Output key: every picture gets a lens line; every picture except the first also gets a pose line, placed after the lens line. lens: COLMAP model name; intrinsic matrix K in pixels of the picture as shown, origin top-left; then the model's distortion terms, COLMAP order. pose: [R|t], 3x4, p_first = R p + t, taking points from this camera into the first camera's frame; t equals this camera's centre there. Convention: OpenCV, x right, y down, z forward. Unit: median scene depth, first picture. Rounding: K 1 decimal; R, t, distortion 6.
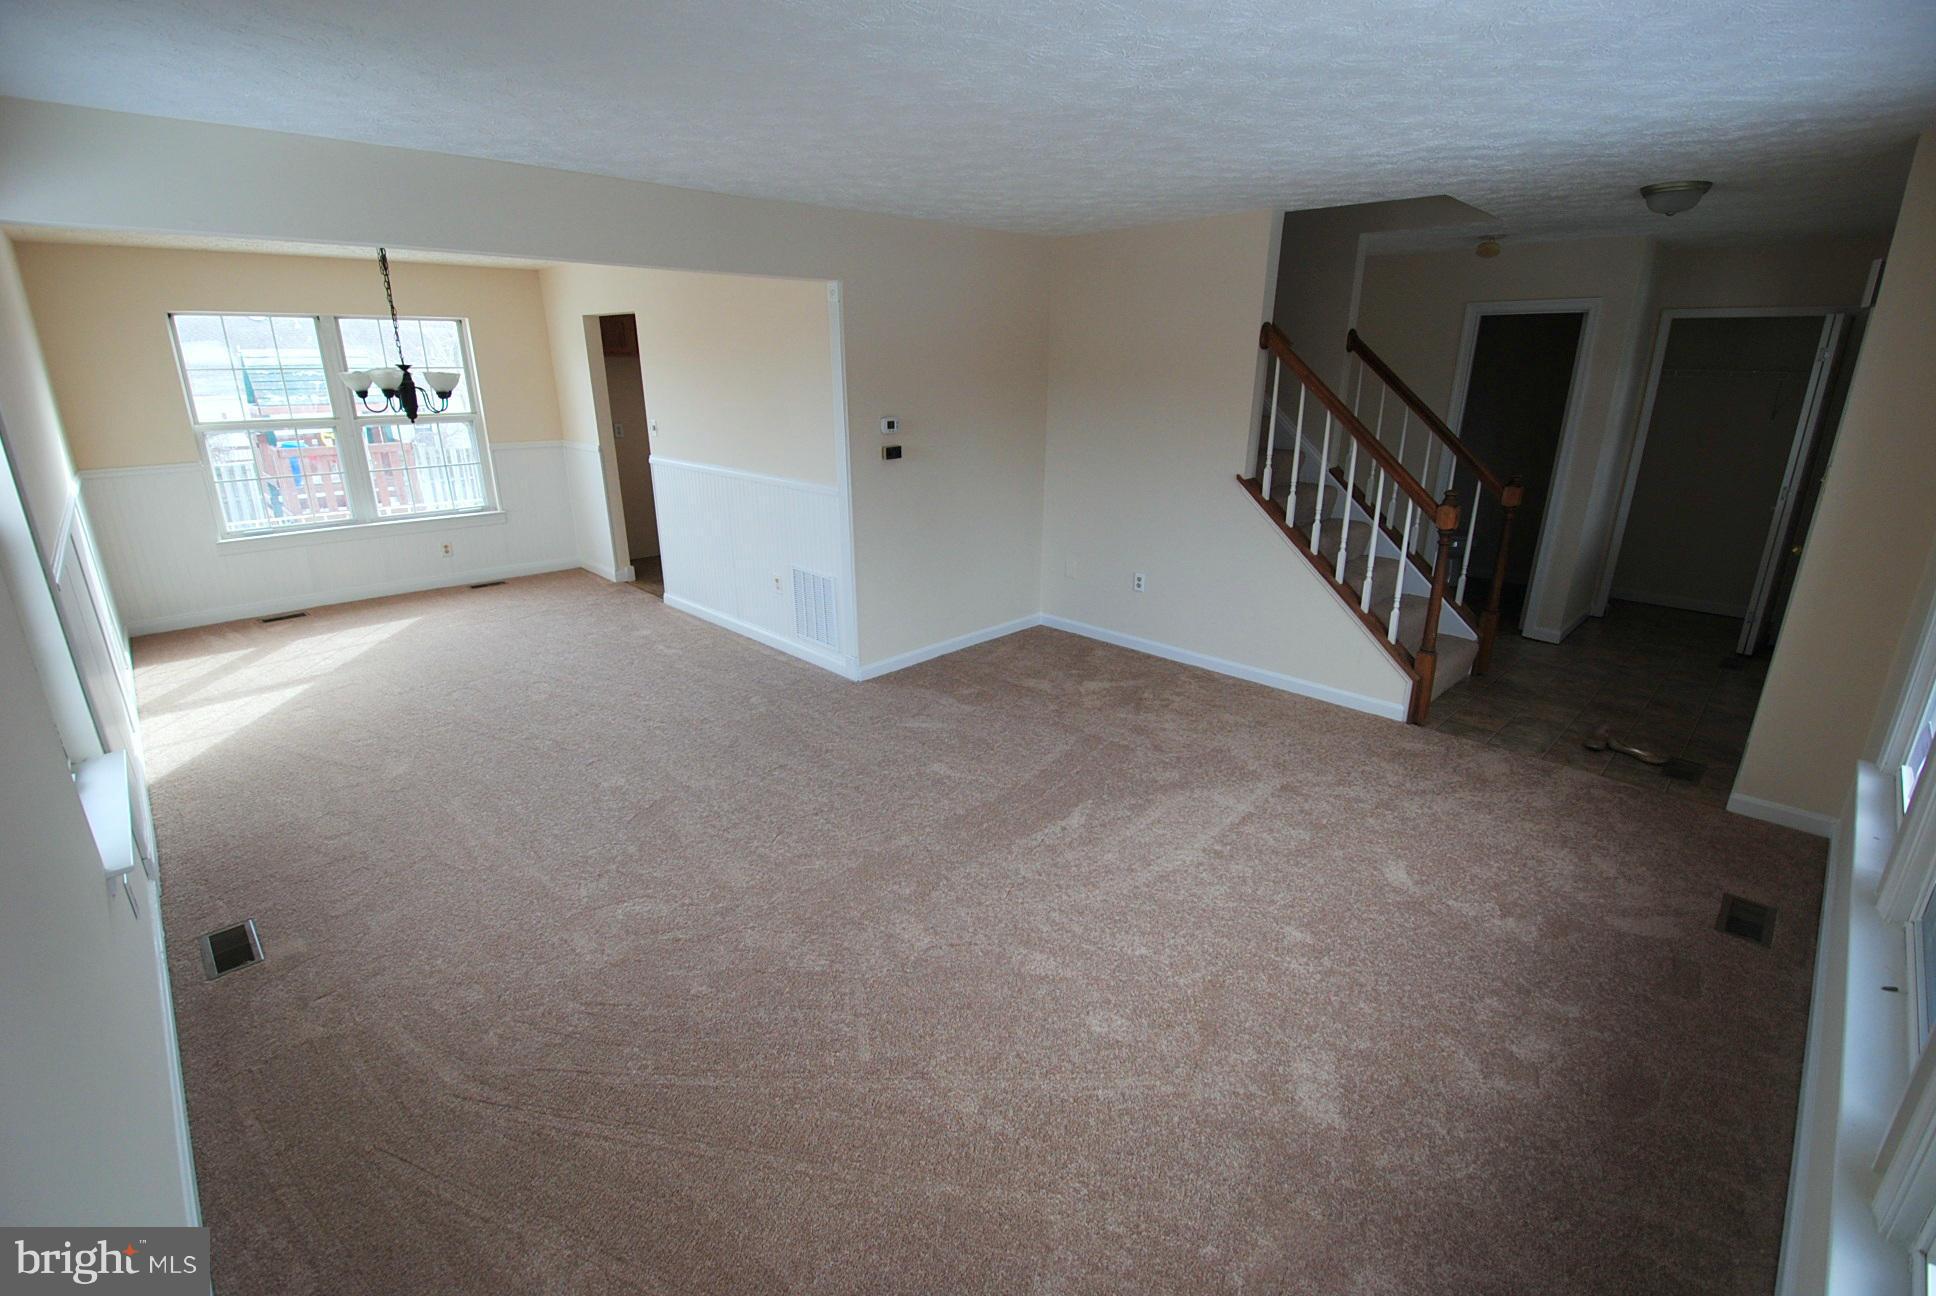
lens RADIAL K [[858.7, 0, 971.6], [0, 858.7, 640.3], [0, 0, 1]] dist [0.023325, -0.027013]
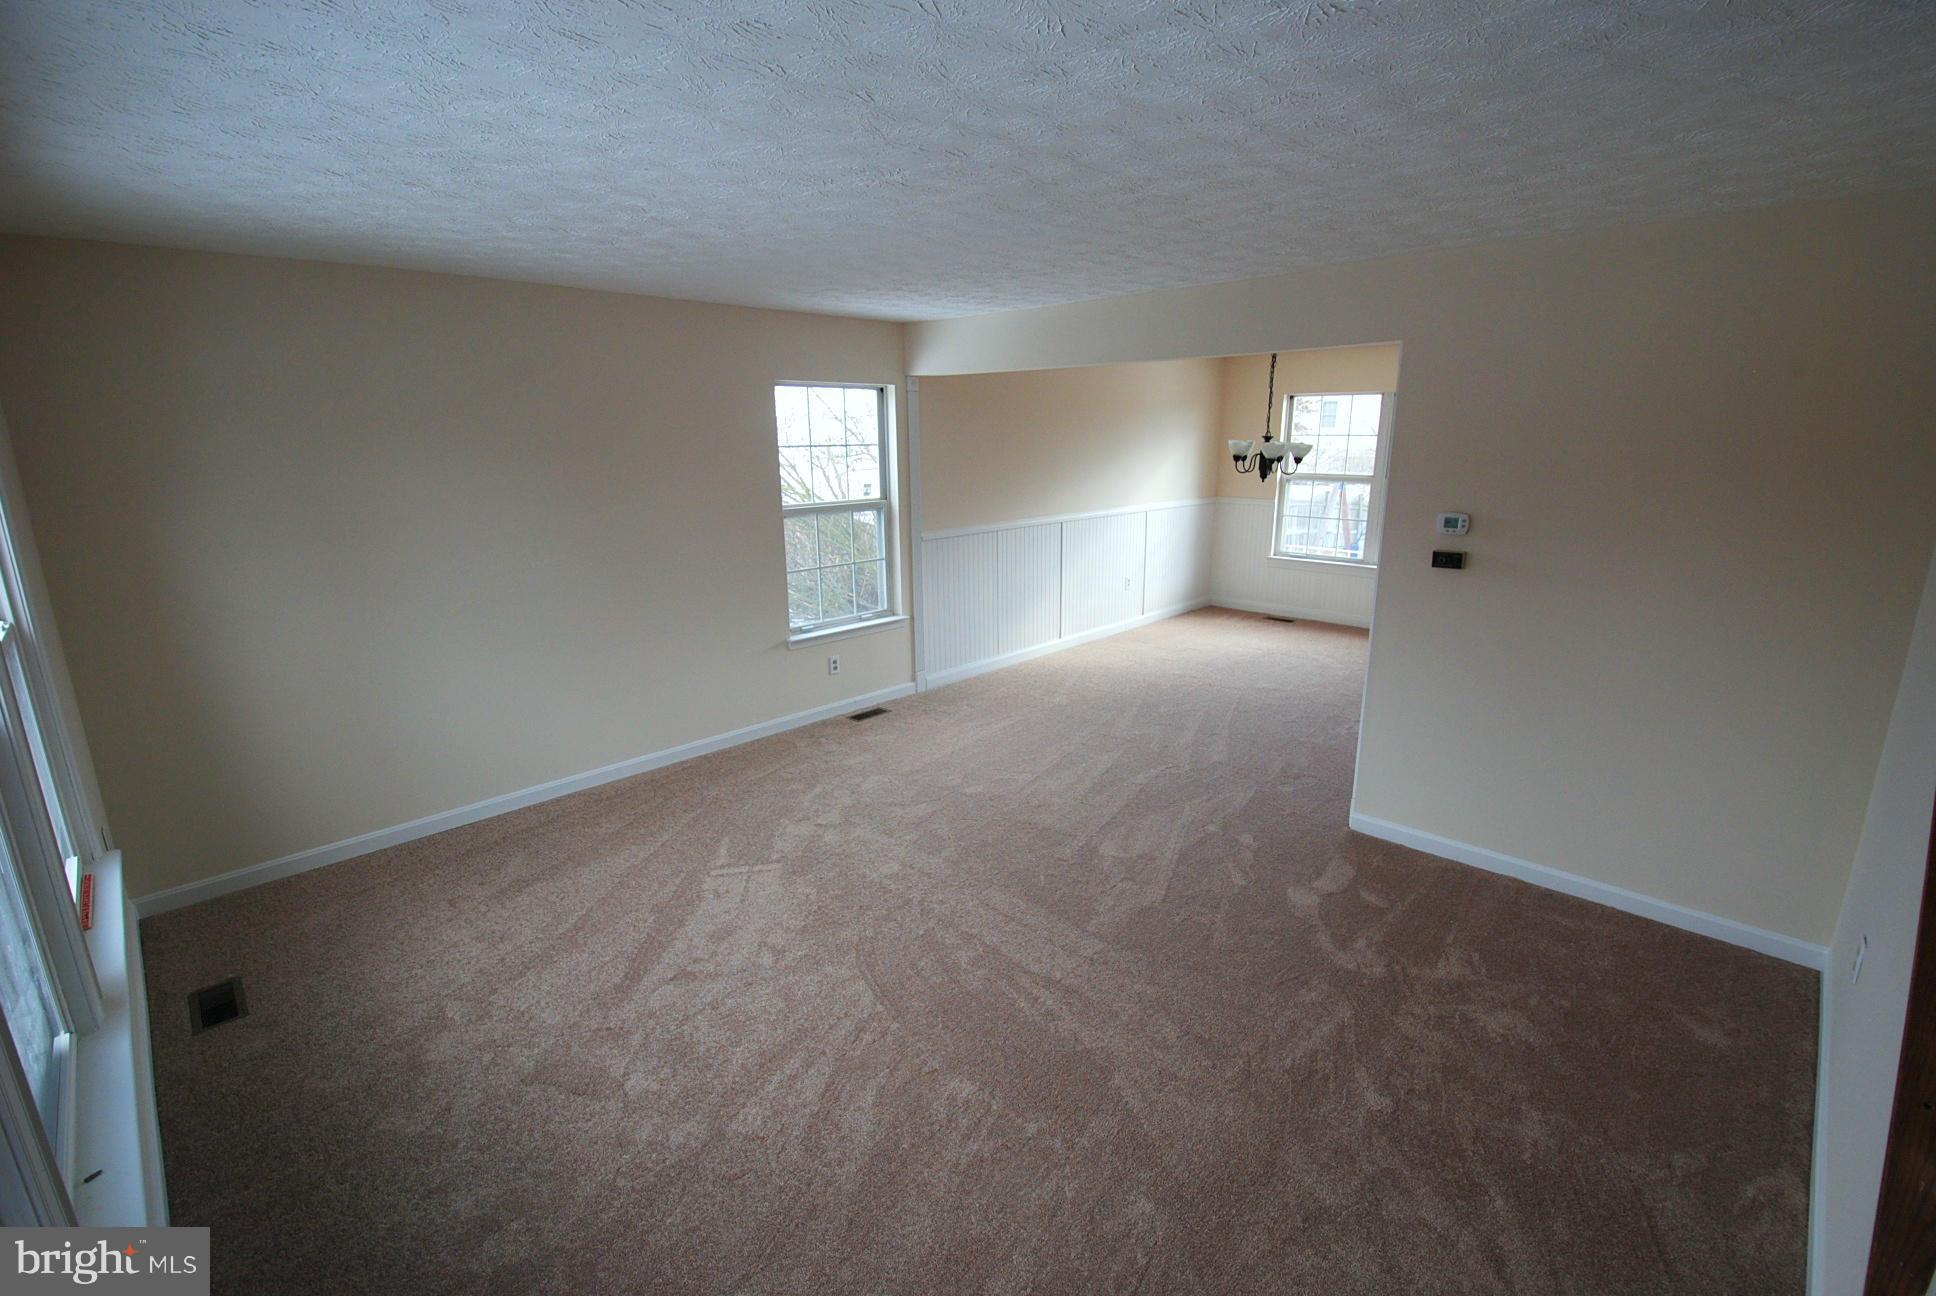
lens RADIAL K [[858.7, 0, 971.6], [0, 858.7, 640.3], [0, 0, 1]] dist [0.023325, -0.027013]
pose [[0.008934, 0.241225, -0.970428, 0.632973], [-0.297695, 0.927105, 0.227715, -0.201646], [0.954619, 0.286857, 0.080094, 0.575290]]
